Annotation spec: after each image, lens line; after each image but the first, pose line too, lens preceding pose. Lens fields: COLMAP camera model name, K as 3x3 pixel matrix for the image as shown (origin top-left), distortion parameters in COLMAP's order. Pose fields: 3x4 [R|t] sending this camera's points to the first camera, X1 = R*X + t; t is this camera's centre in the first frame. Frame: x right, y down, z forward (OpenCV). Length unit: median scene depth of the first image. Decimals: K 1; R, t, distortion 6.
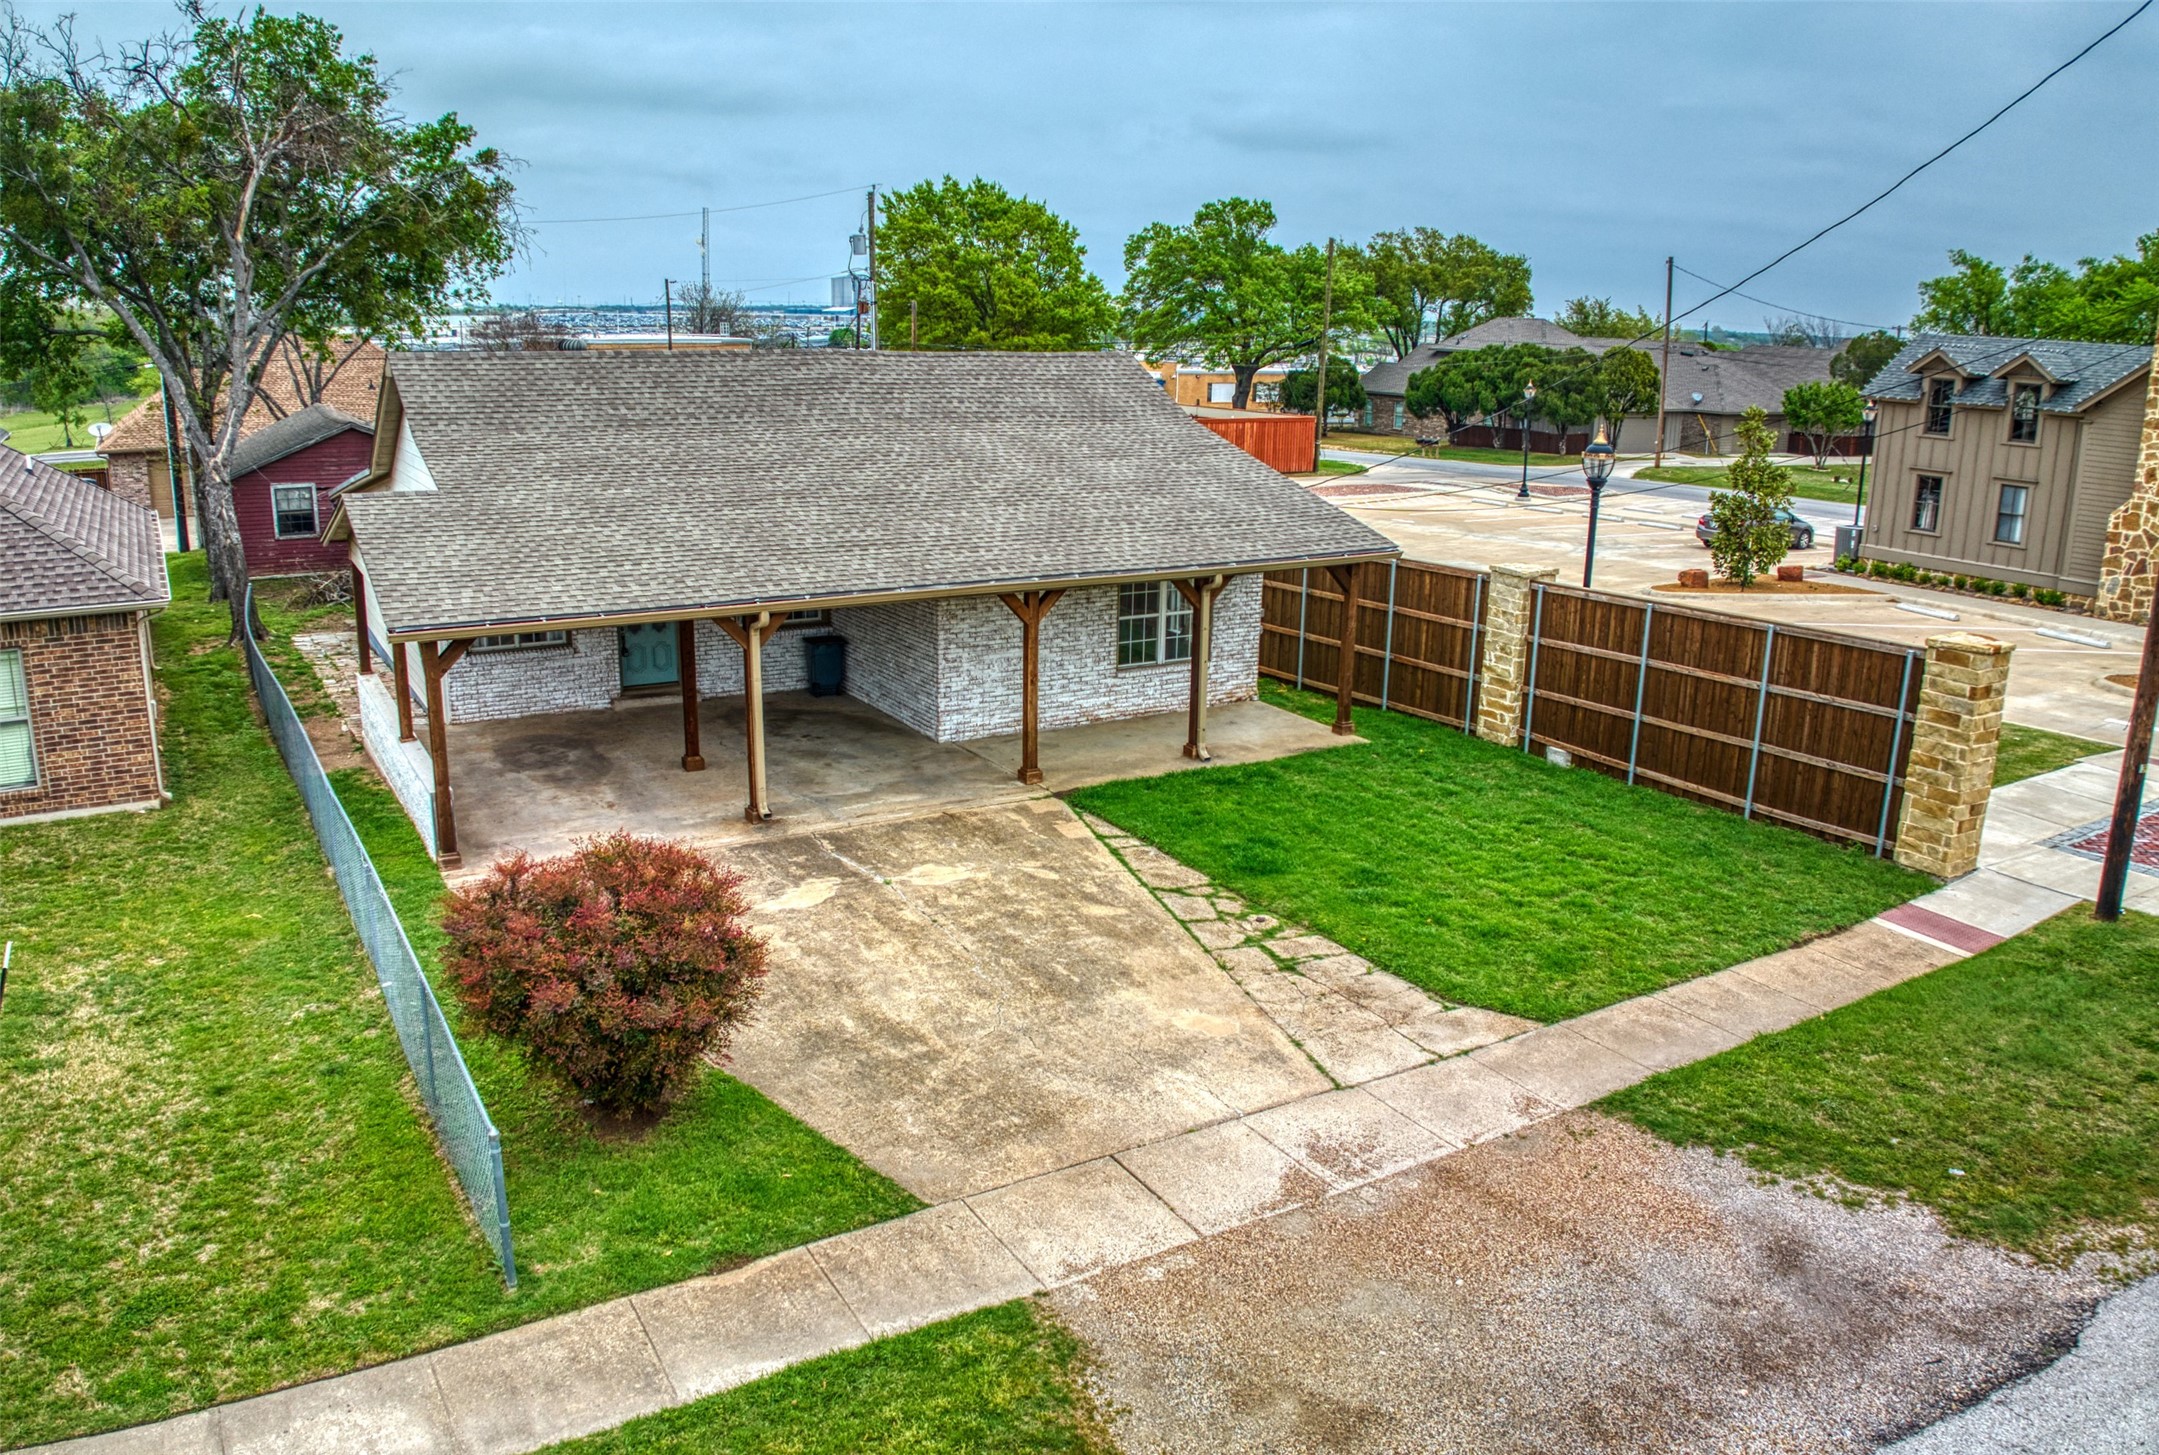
lens RADIAL K [[1585.3, 0, 1079.5], [0, 1585.3, 727.5], [0, 0, 1]] dist [-0.068591, -0.087802]
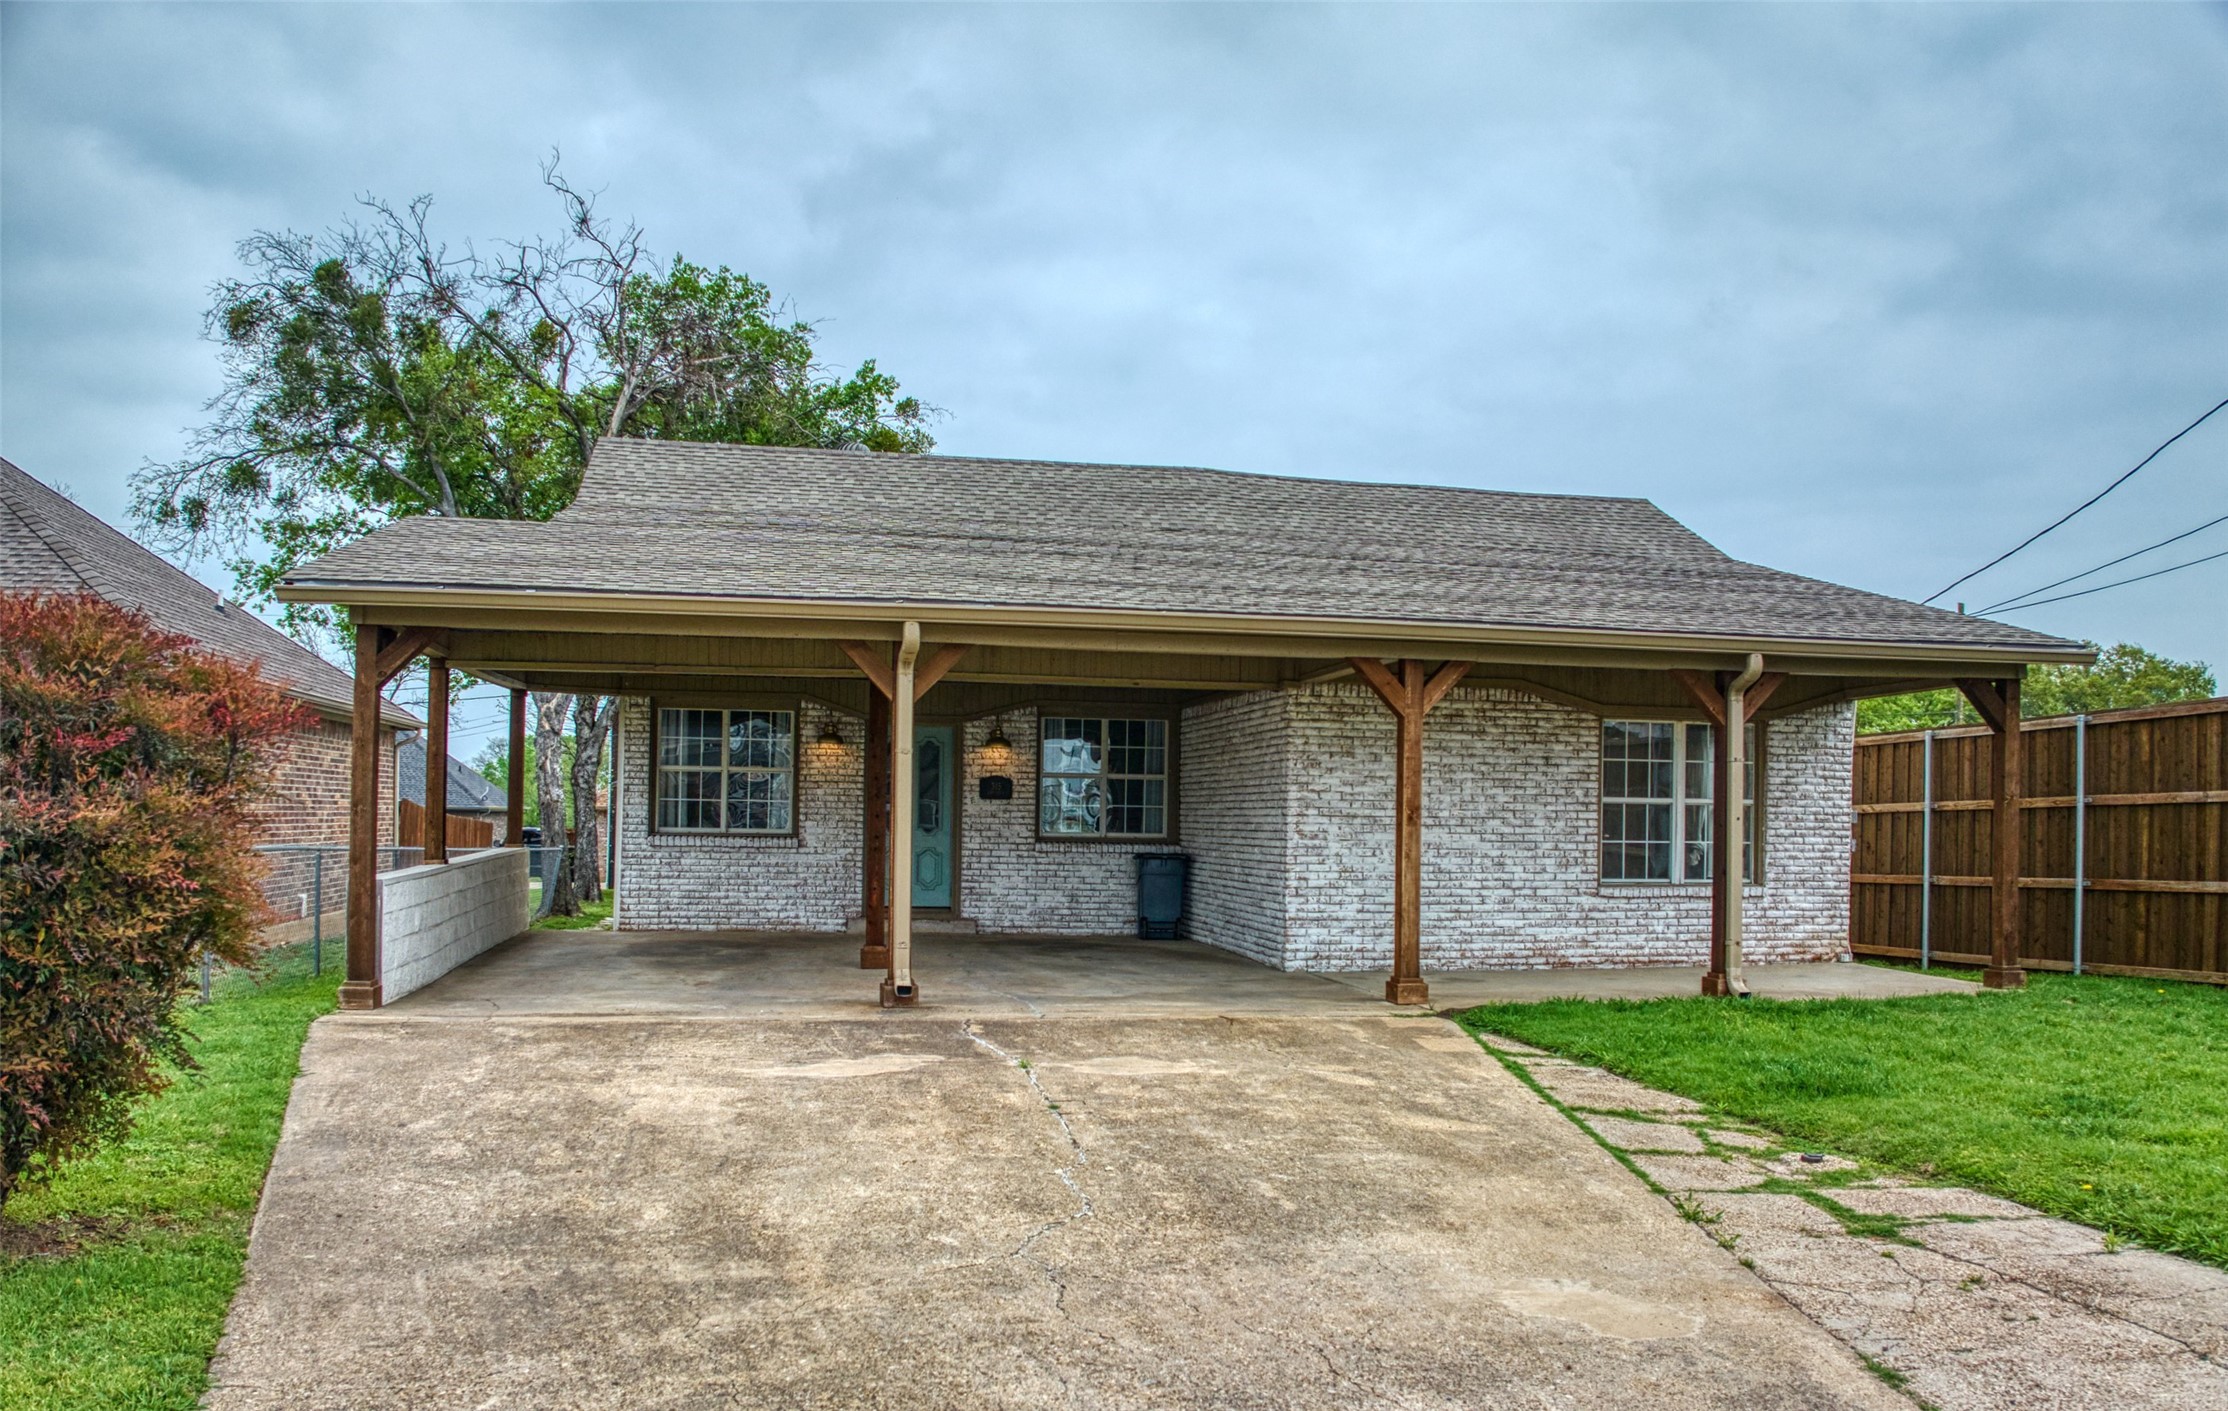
lens RADIAL K [[1635.0, 0, 1119.7], [0, 1635.0, 798.0], [0, 0, 1]] dist [-0.096101, -0.025697]
pose [[0.943138, -0.006991, -0.332329, 0.079159], [-0.081875, 0.964090, -0.252640, 0.143668], [0.322161, 0.265484, 0.908697, 0.515727]]
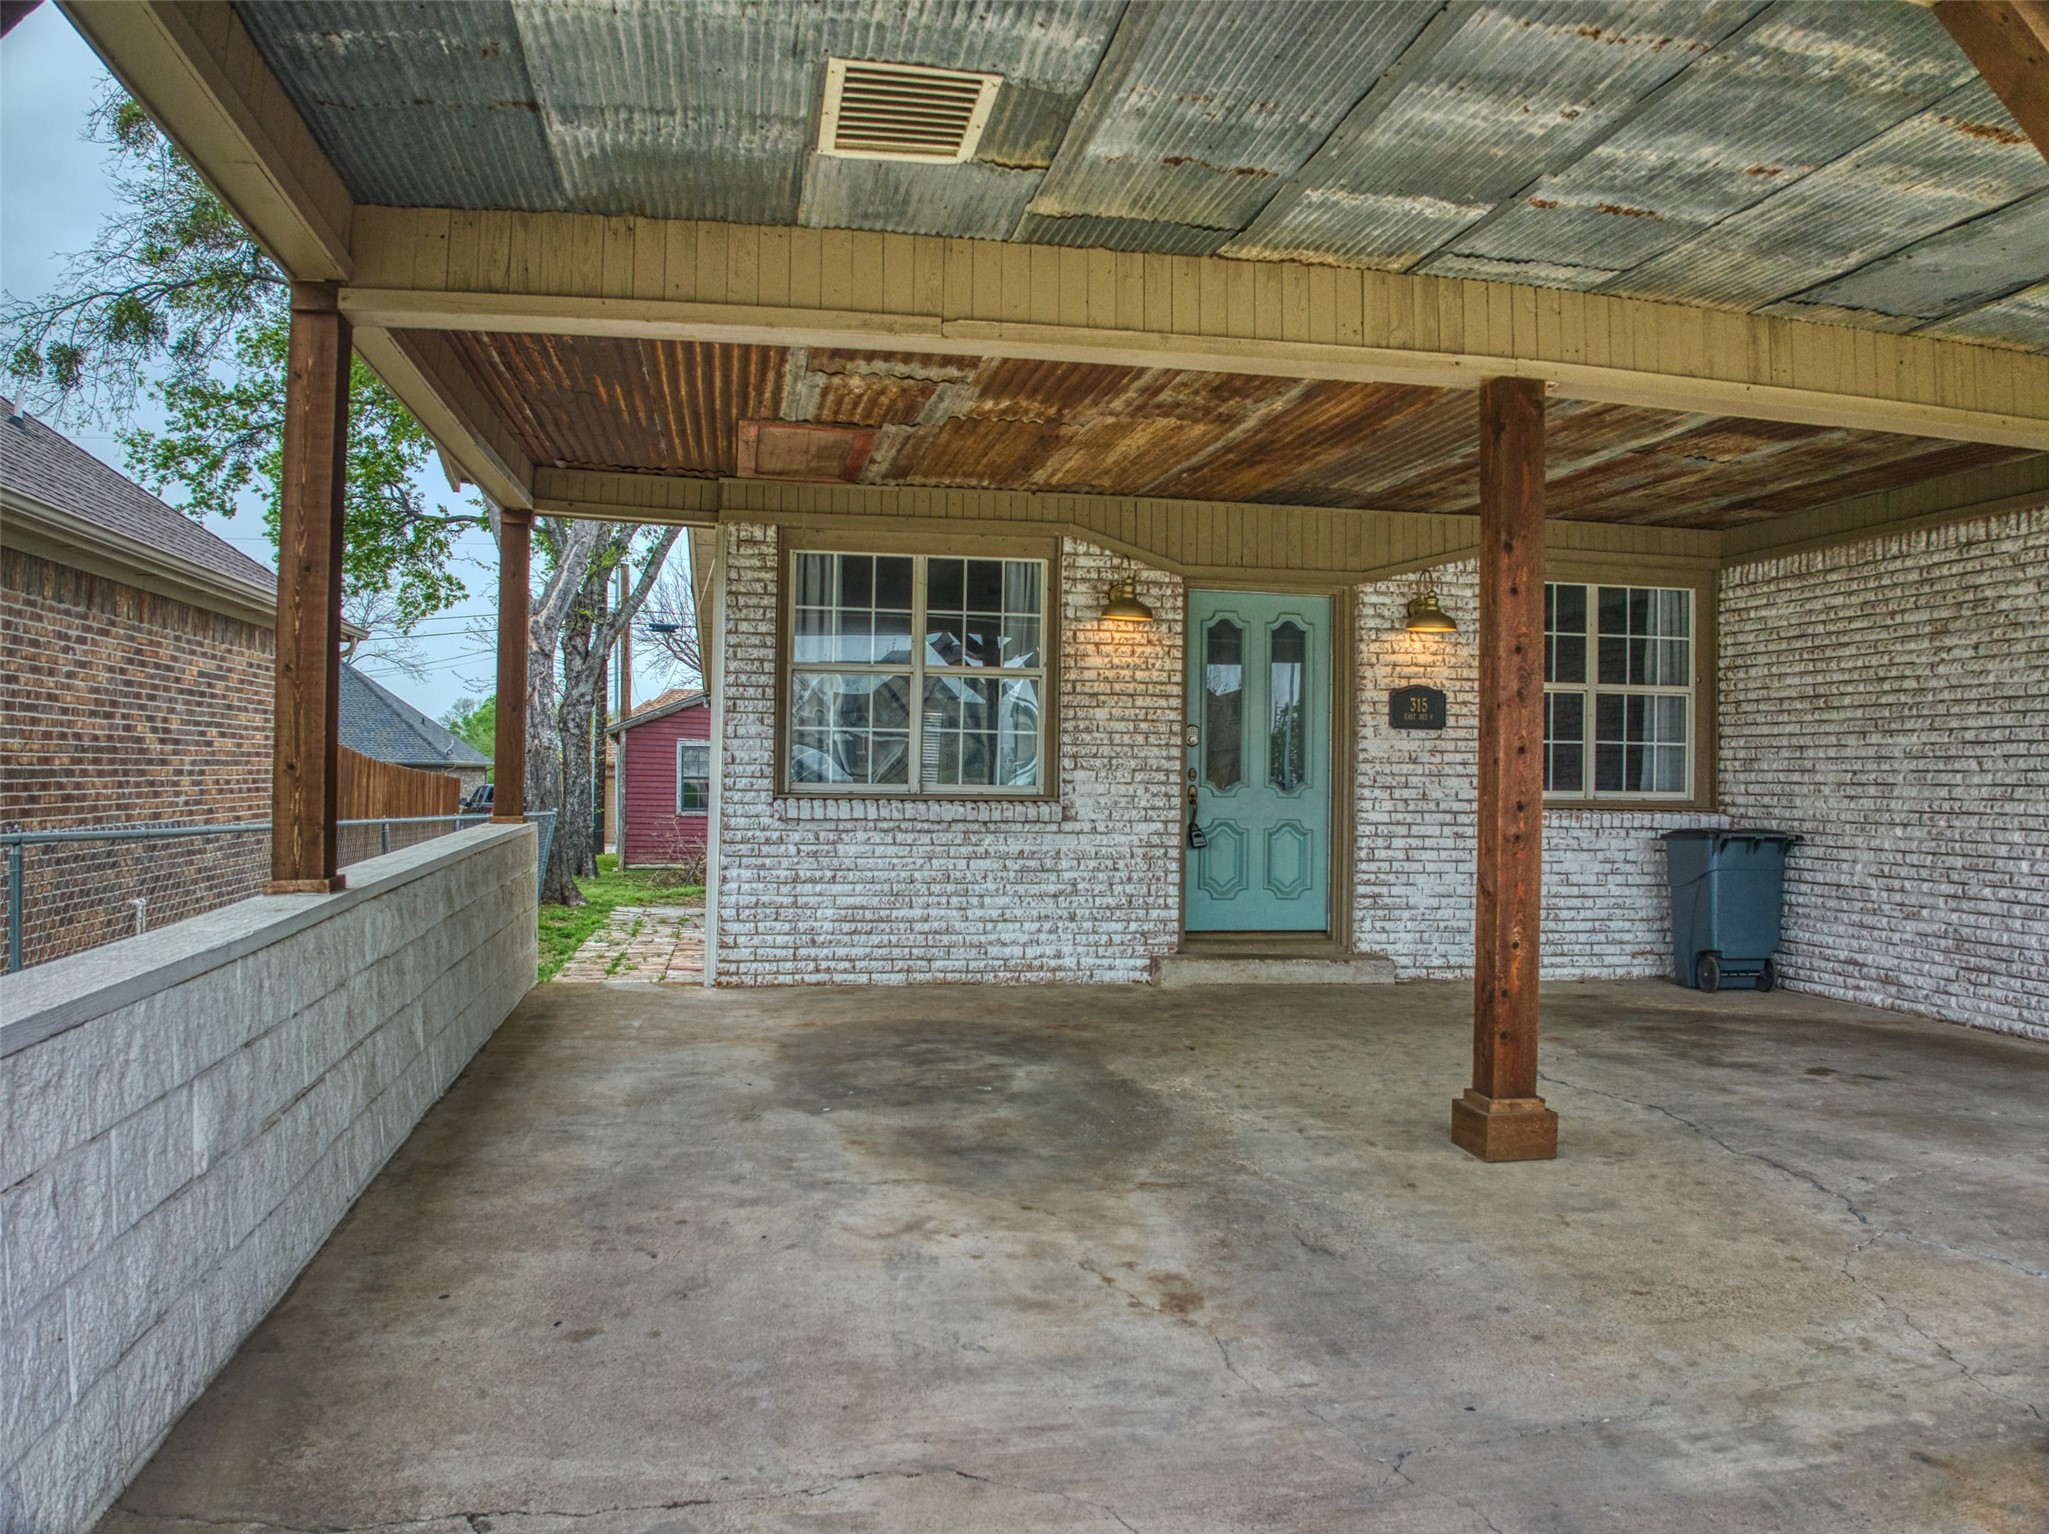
lens RADIAL K [[1510.7, 0, 1024.5], [0, 1510.7, 767.0], [0, 0, 1]] dist [-0.105540, -0.000596]
pose [[0.940637, -0.005346, -0.339373, -0.289029], [-0.082898, 0.965976, -0.244984, 0.037773], [0.329136, 0.258575, 0.908190, 0.927049]]
